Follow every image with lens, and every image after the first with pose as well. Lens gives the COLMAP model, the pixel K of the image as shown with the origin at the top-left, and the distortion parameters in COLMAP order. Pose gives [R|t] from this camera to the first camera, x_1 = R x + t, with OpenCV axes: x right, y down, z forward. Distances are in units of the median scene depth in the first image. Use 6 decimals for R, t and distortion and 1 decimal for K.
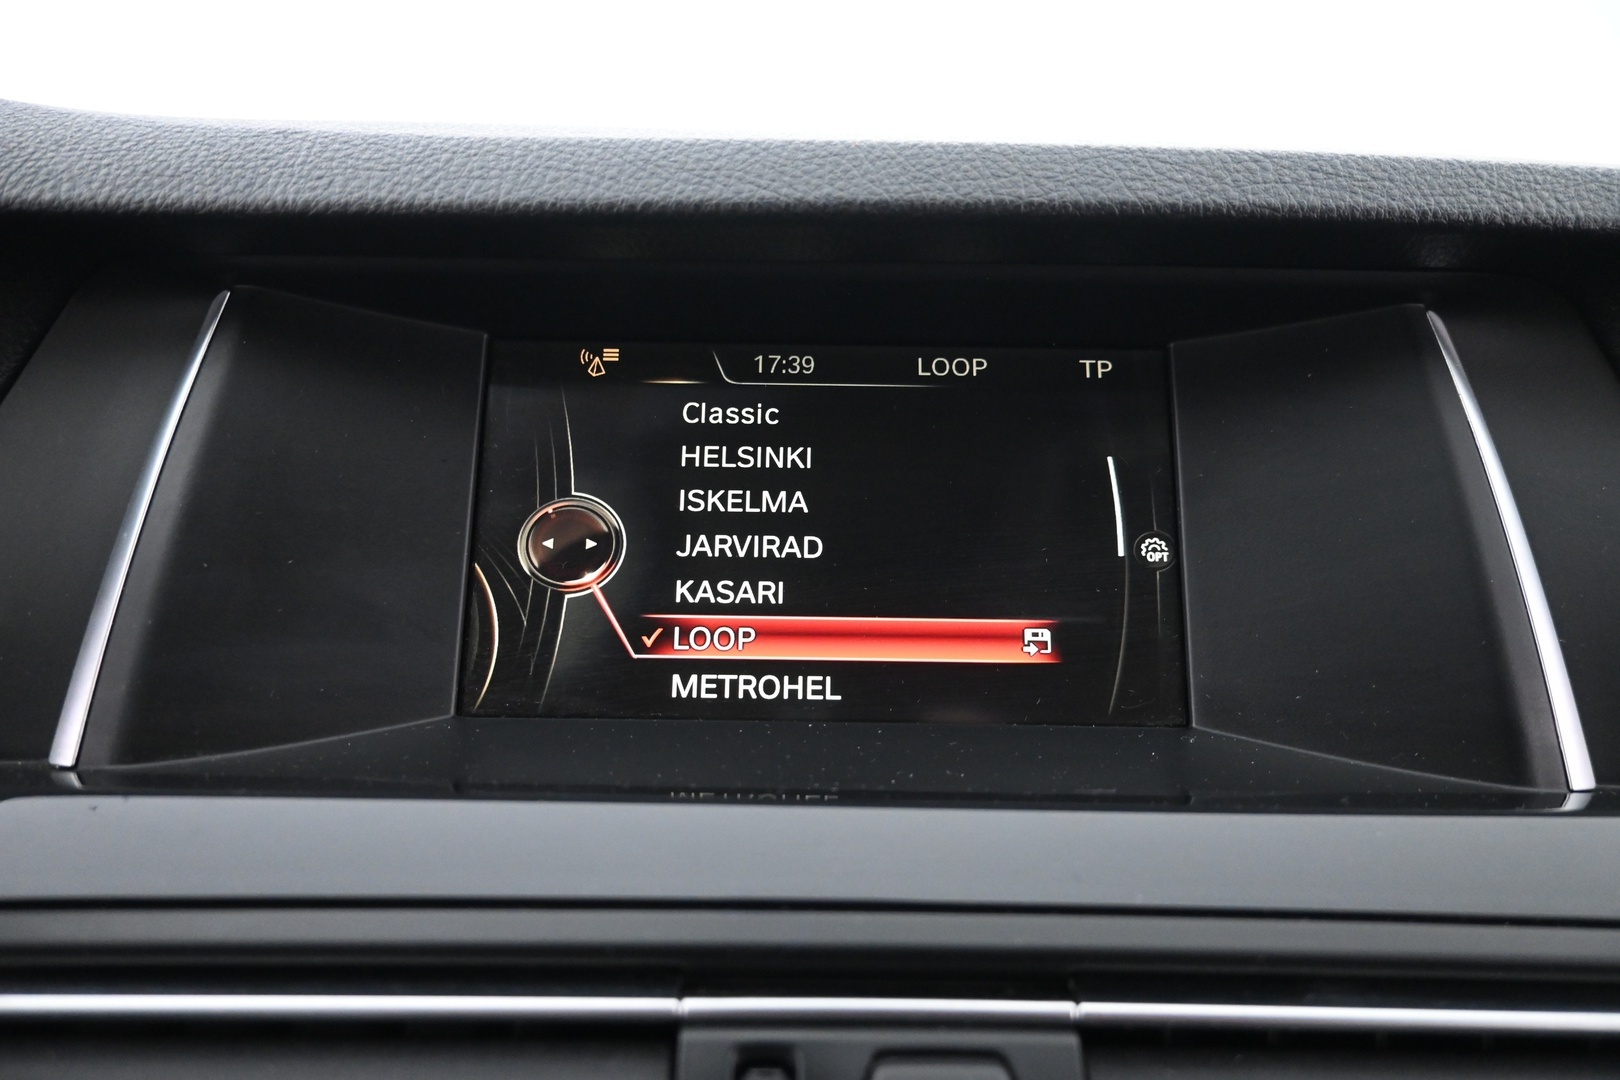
lens RADIAL K [[1120.9, 0, 810.0], [0, 1120.9, 540.0], [0, 0, 1]] dist [0.001120, 0.001901]
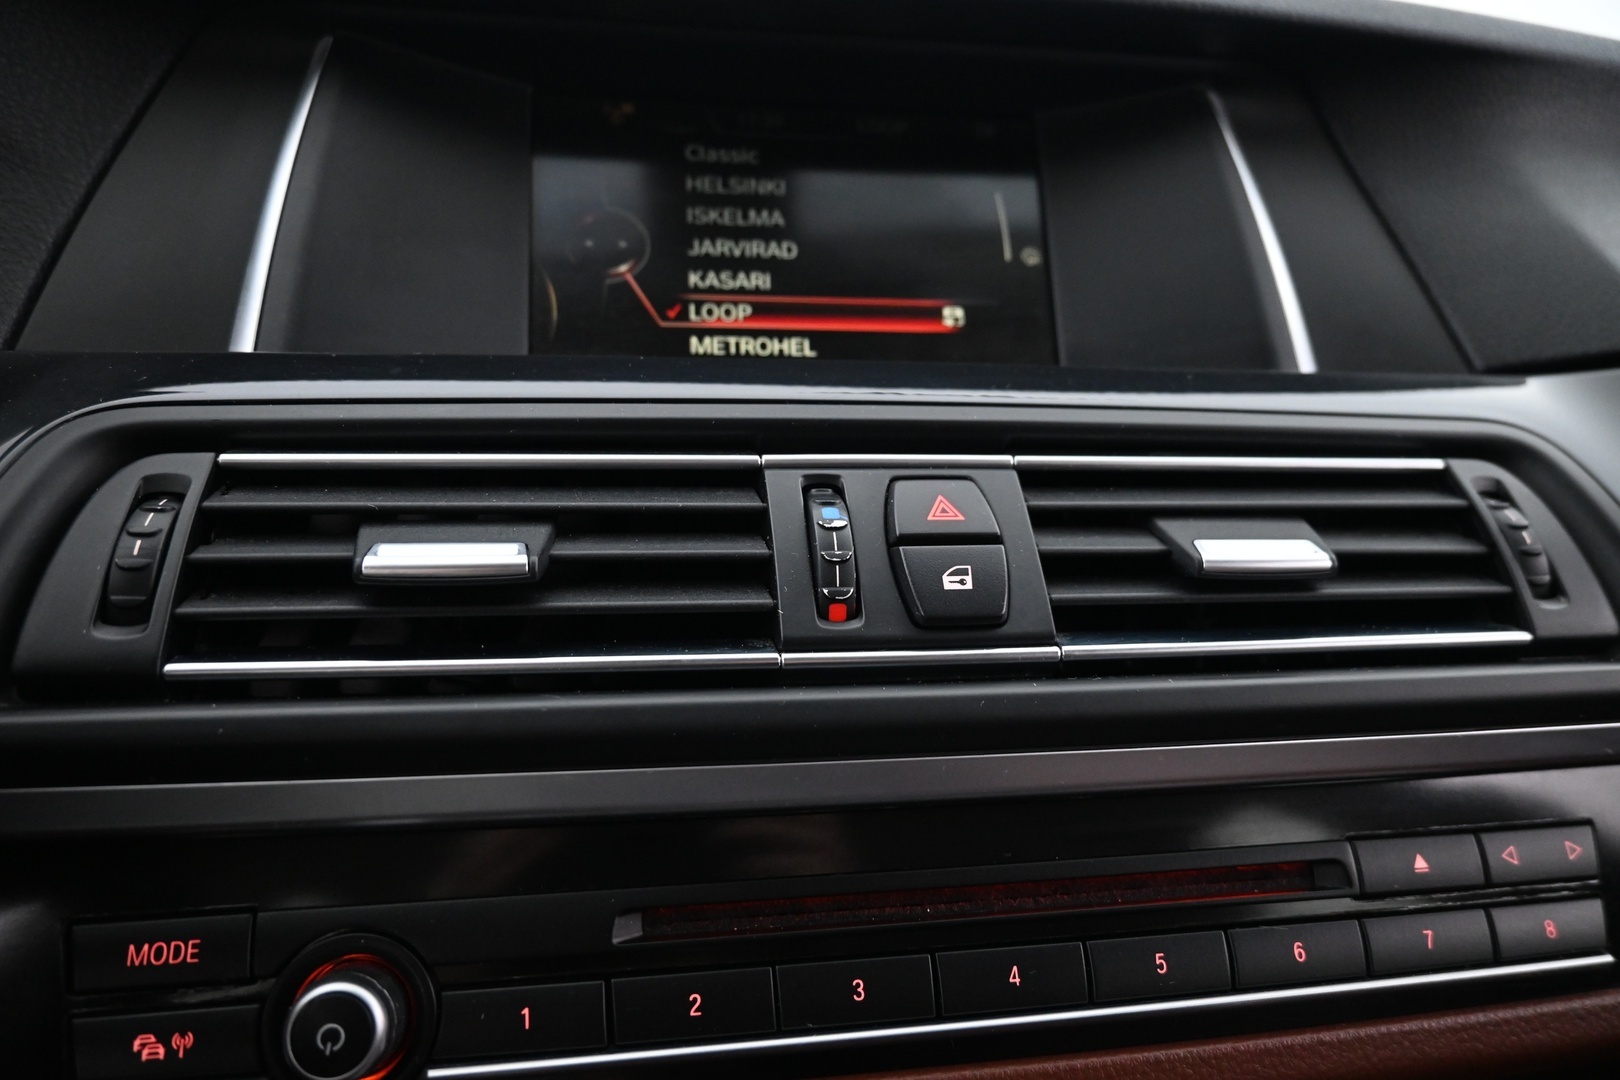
lens RADIAL K [[1120.9, 0, 810.0], [0, 1120.9, 540.0], [0, 0, 1]] dist [0.001120, 0.001901]
pose [[0.985417, -0.023945, 0.168466, -0.210826], [0.024777, 0.999689, -0.002839, 0.363626], [-0.168346, 0.006972, 0.985703, -0.335731]]
